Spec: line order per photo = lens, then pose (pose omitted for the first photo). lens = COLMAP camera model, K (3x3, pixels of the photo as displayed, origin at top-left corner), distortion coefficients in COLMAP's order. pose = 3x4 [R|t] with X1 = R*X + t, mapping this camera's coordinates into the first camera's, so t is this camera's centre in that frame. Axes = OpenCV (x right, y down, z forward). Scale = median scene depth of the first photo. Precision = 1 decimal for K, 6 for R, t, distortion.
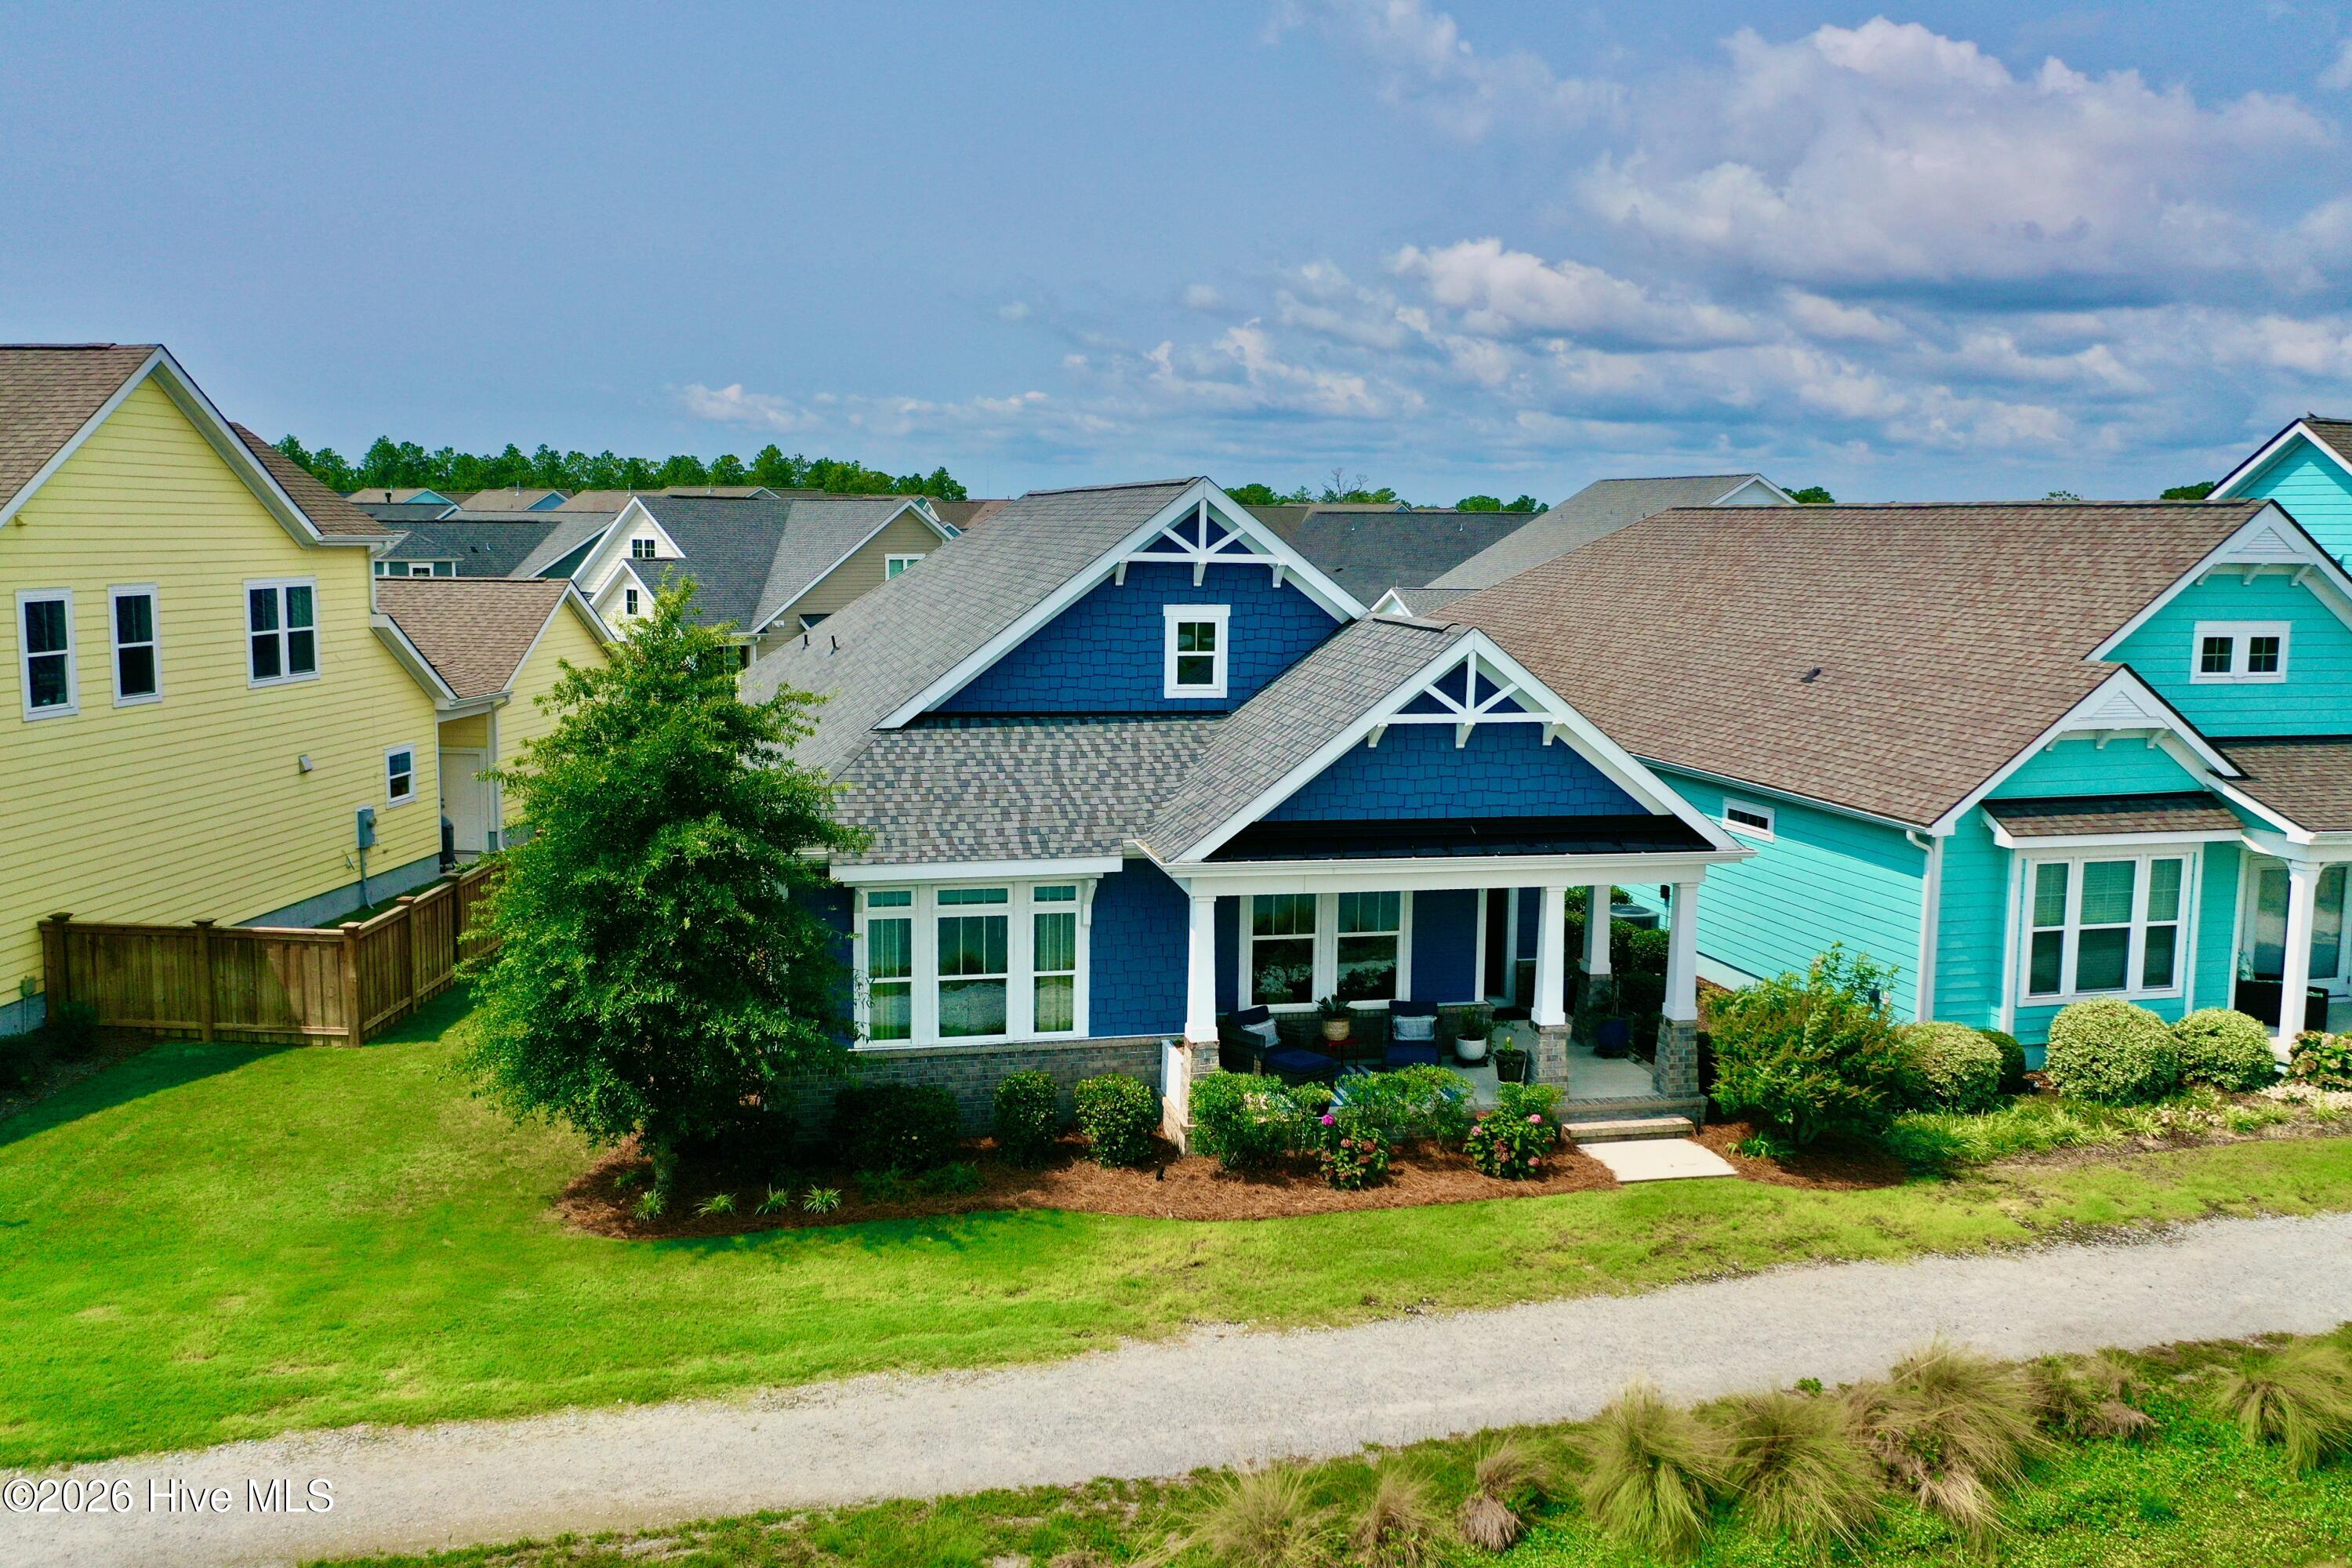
lens RADIAL K [[1924.1, 0, 1172.6], [0, 1924.1, 738.0], [0, 0, 1]] dist [0.002336, 0.000203]
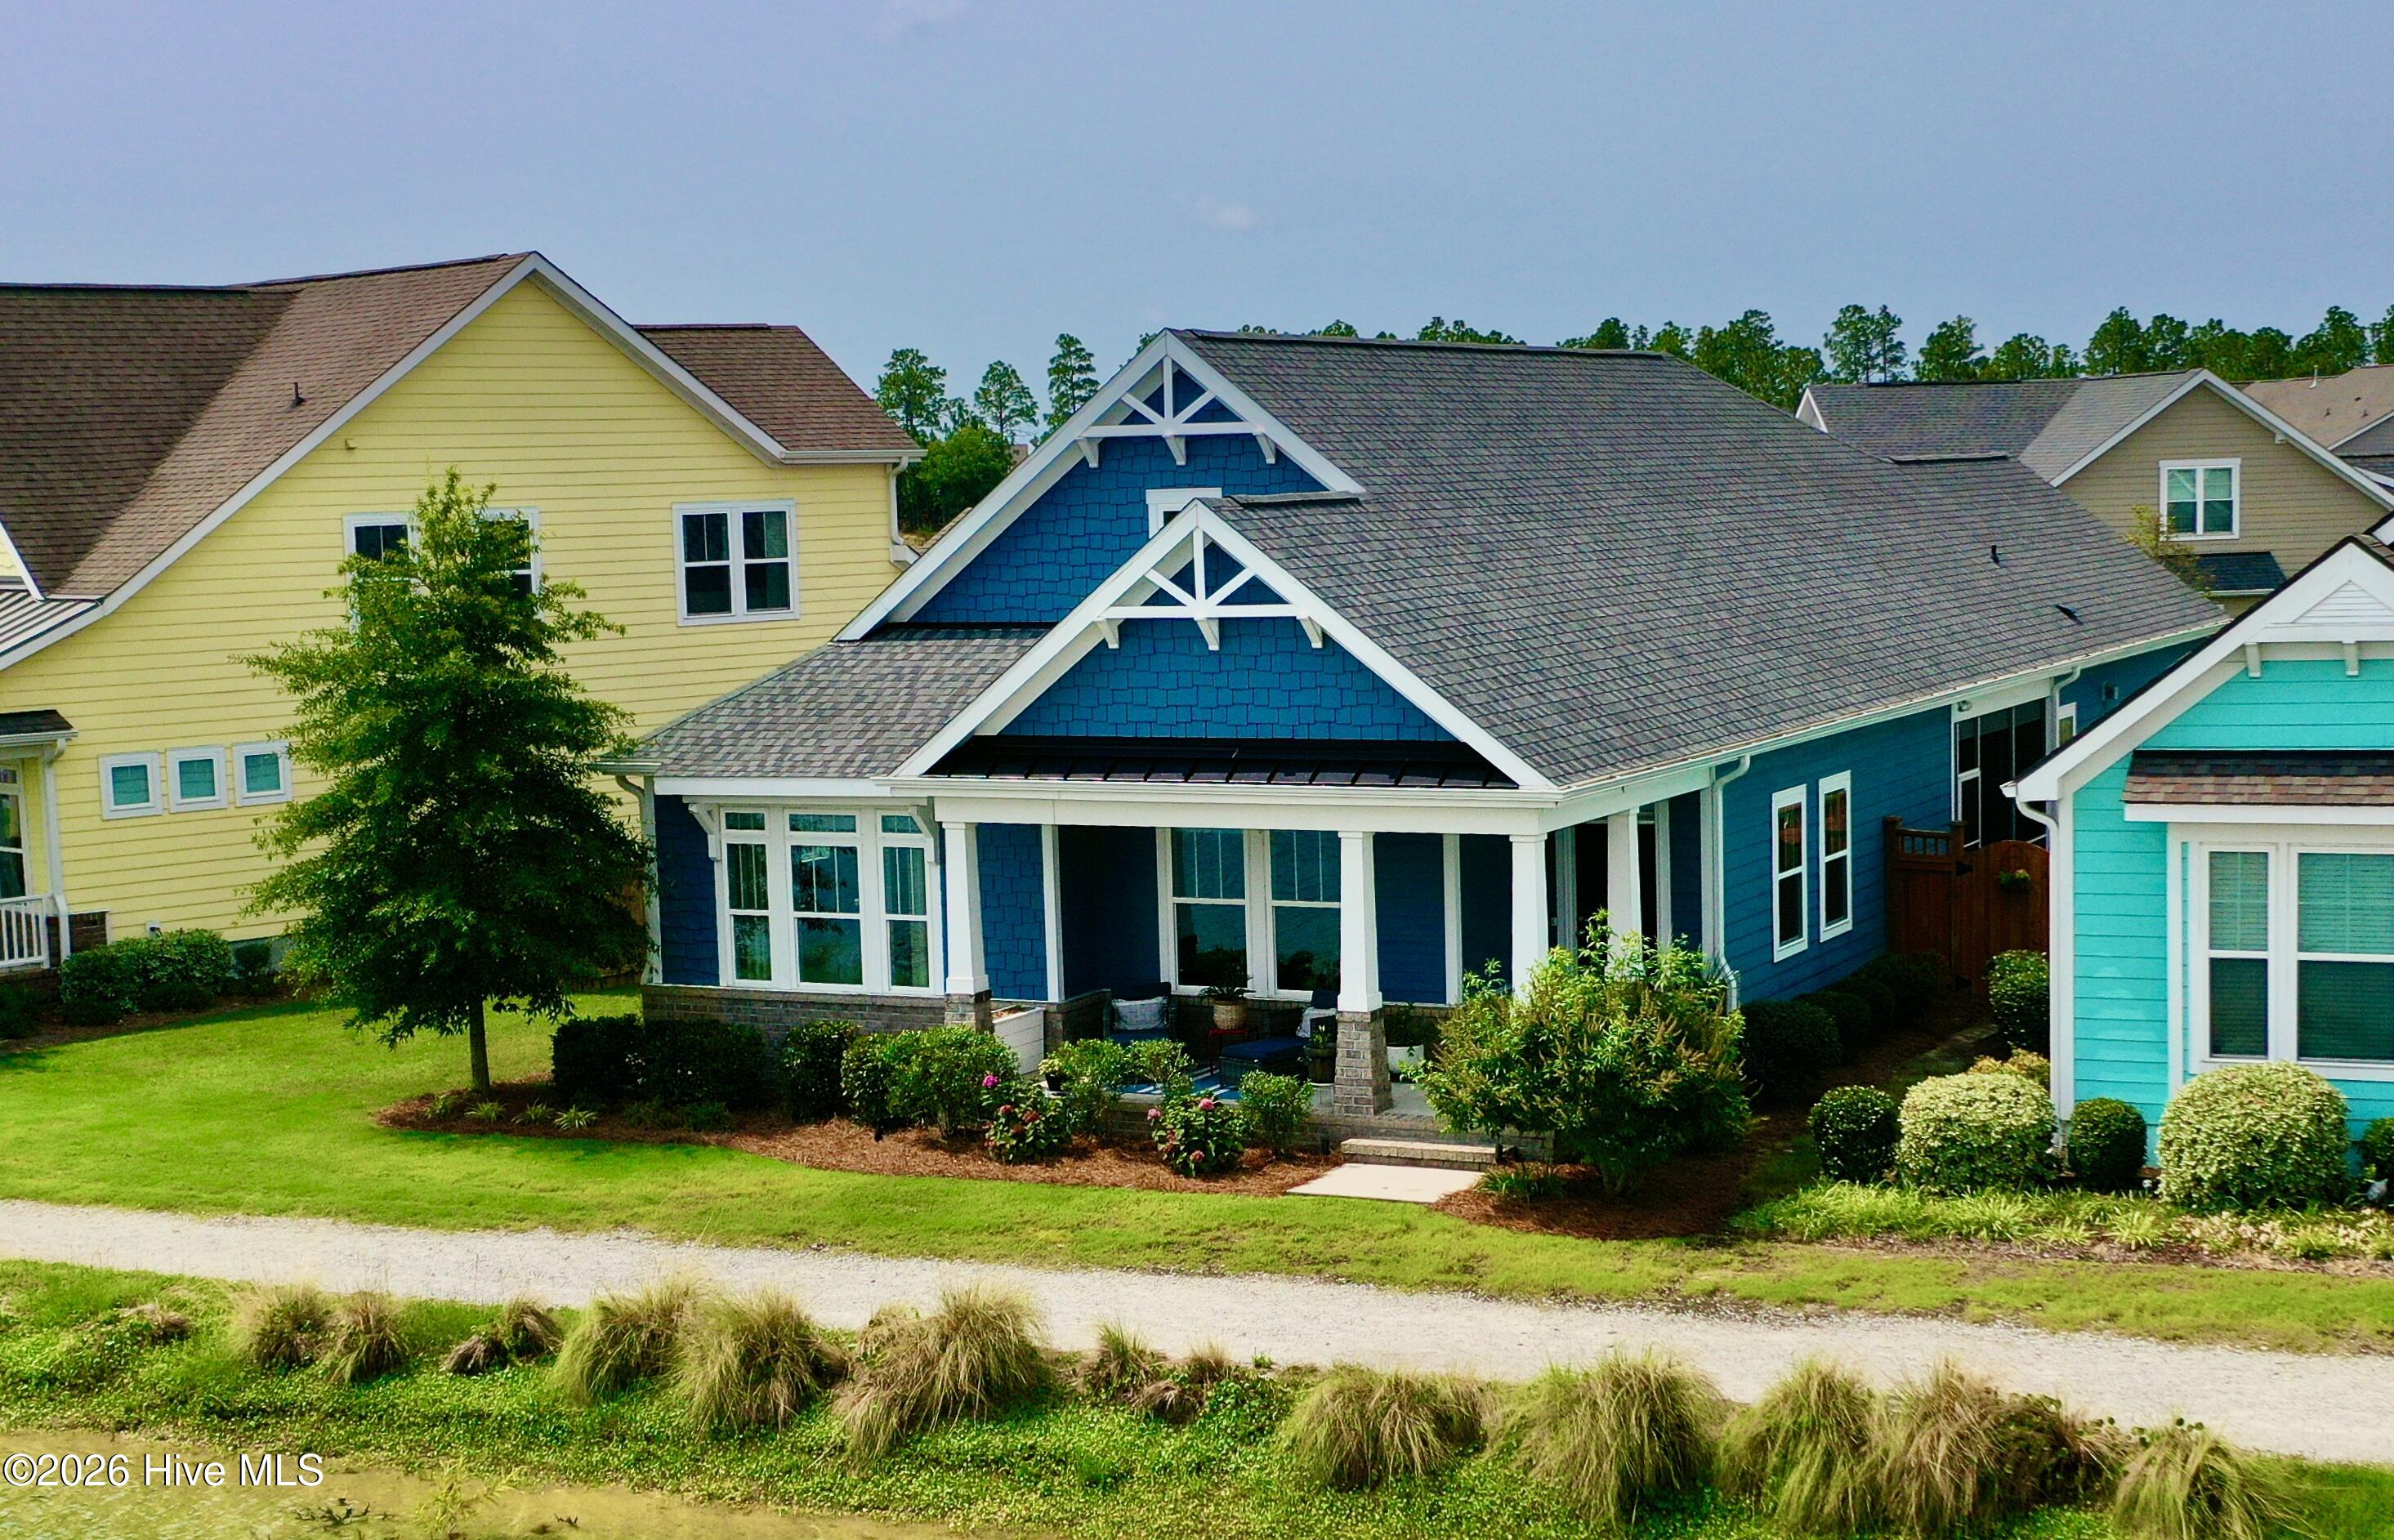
lens RADIAL K [[3338.4, 0, 1197.8], [0, 3338.4, 852.6], [0, 0, 1]] dist [-0.000493, 0.005102]
pose [[0.785517, 0.035635, -0.617813, 0.909208], [-0.029263, 0.999363, 0.020437, 0.055335], [0.618148, 0.002025, 0.786059, -0.091209]]
